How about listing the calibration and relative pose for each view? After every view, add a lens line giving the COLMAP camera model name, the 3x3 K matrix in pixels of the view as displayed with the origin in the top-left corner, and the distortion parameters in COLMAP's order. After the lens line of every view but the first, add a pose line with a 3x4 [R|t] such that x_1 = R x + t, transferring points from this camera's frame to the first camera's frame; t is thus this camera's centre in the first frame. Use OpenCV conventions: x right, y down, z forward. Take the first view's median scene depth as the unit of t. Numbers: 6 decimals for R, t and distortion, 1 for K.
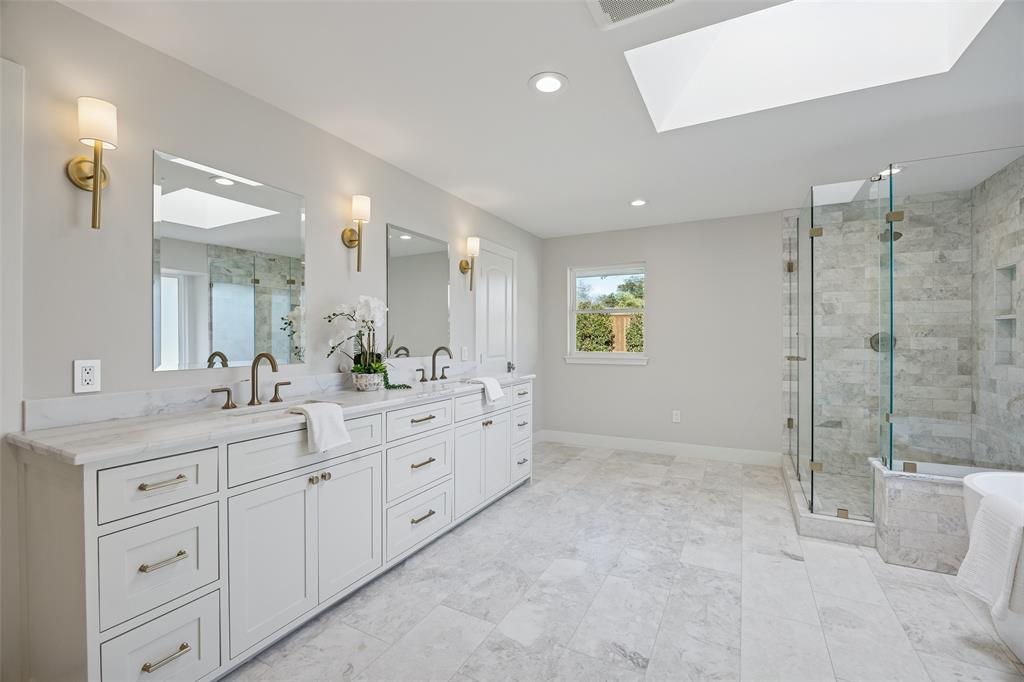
lens RADIAL K [[458.5, 0, 510.5], [0, 458.5, 338.5], [0, 0, 1]] dist [-0.002188, -0.000161]
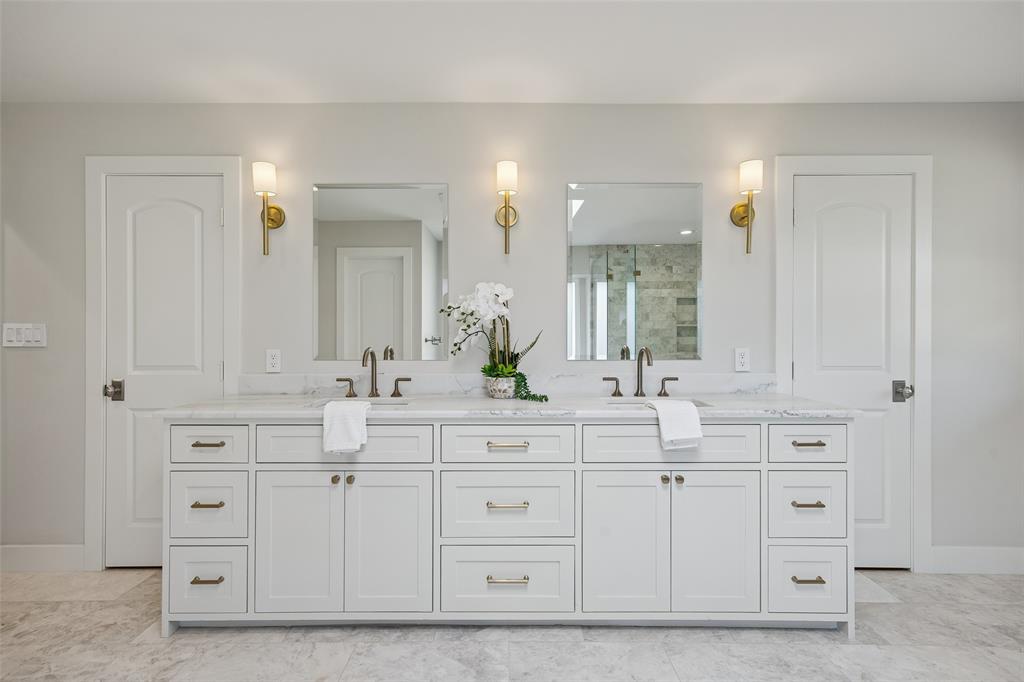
lens RADIAL K [[487.7, 0, 512.0], [0, 487.7, 341.0], [0, 0, 1]] dist [0.015081, -0.000025]
pose [[0.448617, 0.007078, -0.893696, 0.456365], [-0.001971, 0.999974, 0.006930, 0.005944], [0.893722, -0.001347, 0.448619, 0.600987]]
